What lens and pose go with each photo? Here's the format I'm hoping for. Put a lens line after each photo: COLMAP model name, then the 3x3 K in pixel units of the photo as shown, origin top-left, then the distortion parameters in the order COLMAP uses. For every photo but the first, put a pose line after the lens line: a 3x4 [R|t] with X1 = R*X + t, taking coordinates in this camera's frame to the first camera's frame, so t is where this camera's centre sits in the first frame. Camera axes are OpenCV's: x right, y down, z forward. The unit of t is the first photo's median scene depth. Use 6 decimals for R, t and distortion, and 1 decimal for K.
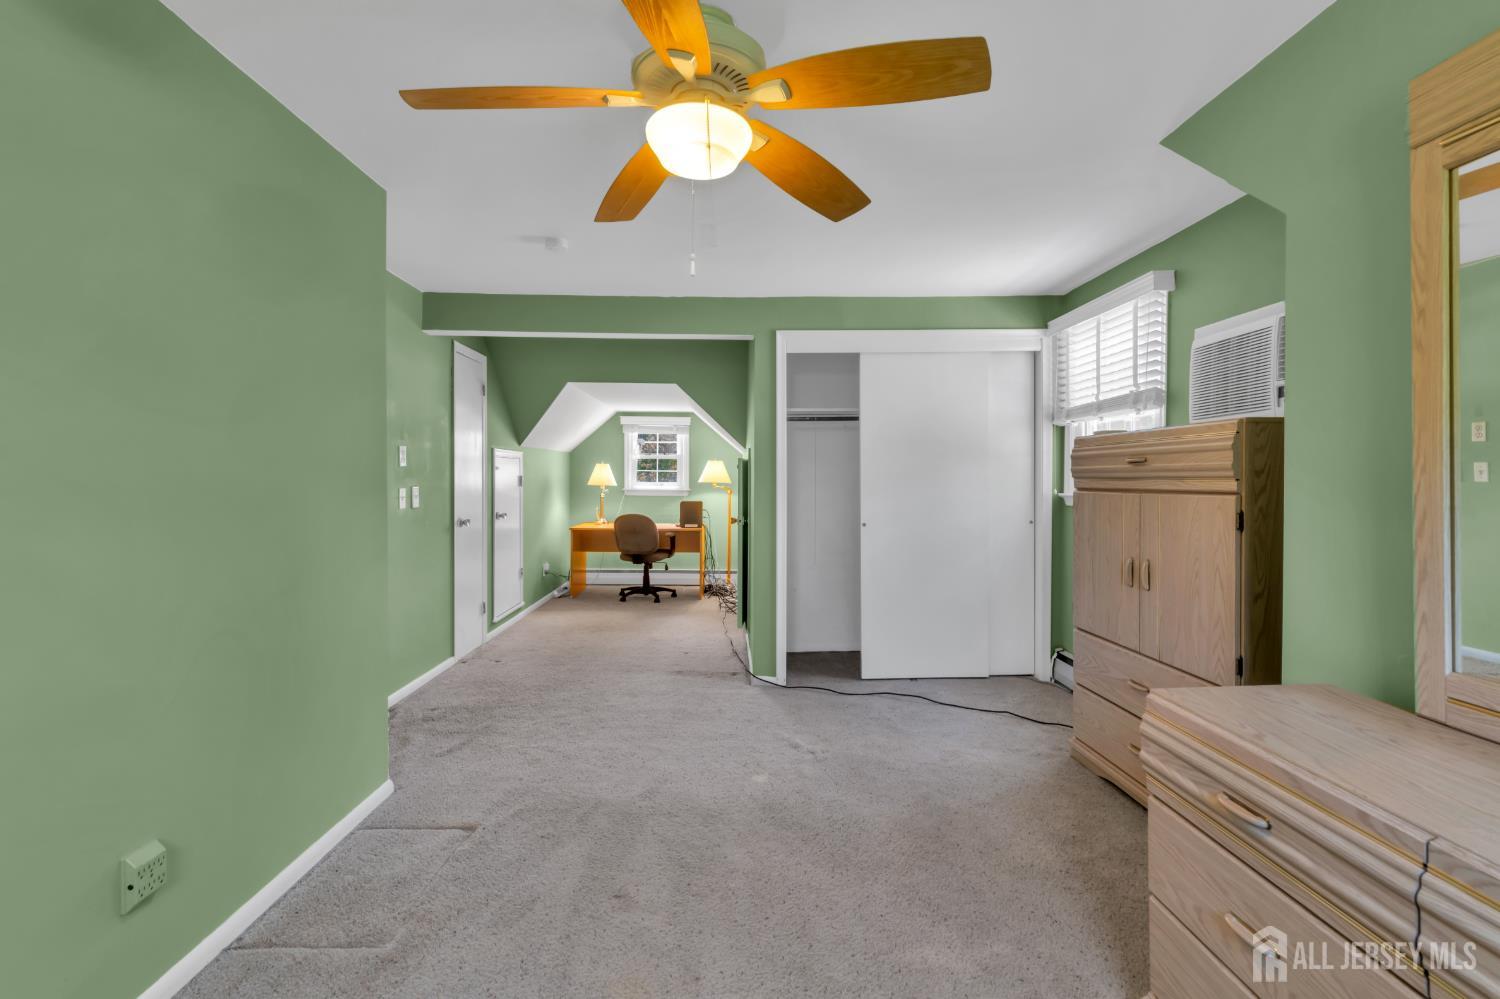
lens RADIAL K [[698.9, 0, 748.2], [0, 698.9, 487.4], [0, 0, 1]] dist [0.000800, 0.000777]
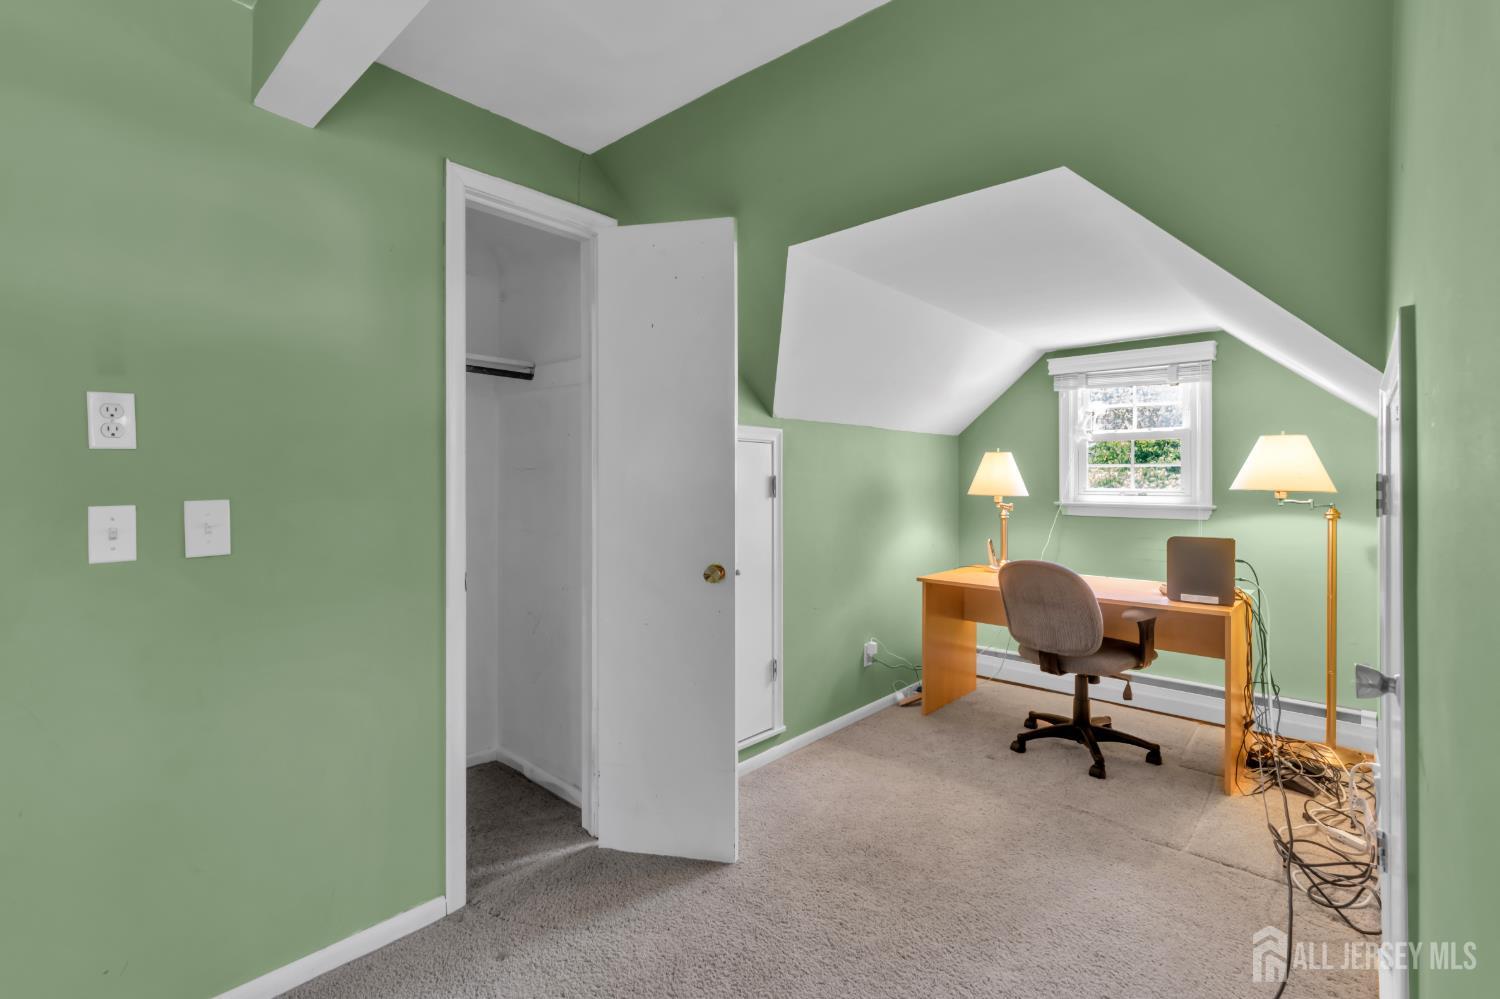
lens RADIAL K [[698.9, 0, 728.1], [0, 698.9, 485.1], [0, 0, 1]] dist [0.000800, 0.000777]
pose [[0.722185, -0.003183, -0.691693, 0.000244], [-0.006019, 0.999923, -0.010886, -0.003707], [0.691674, 0.012025, 0.722110, 0.520278]]
